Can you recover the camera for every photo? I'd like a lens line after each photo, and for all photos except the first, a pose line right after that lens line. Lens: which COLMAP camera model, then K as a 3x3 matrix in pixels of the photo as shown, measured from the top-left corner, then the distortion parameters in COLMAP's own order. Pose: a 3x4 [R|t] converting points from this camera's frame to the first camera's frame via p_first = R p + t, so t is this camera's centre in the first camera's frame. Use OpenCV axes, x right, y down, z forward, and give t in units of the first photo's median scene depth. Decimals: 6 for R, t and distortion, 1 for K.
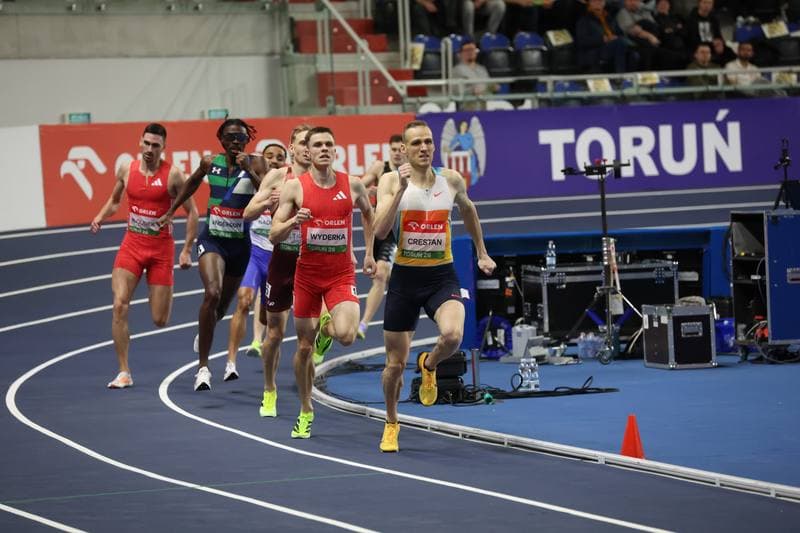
lens RADIAL K [[4386.5, 0, 400.0], [0, 4386.5, 266.5], [0, 0, 1]] dist [1.536249, -2.123613]
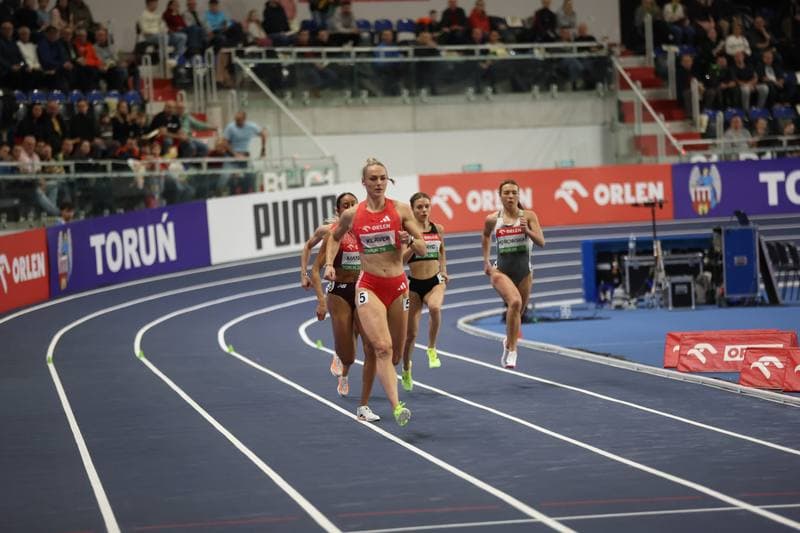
lens RADIAL K [[4386.5, 0, 400.0], [0, 4386.5, 266.5], [0, 0, 1]] dist [1.536249, -2.123613]
pose [[0.984991, 0.002104, -0.172595, 0.174526], [-0.002309, 0.999997, -0.000982, 0.004102], [0.172592, 0.001365, 0.984992, -0.566787]]
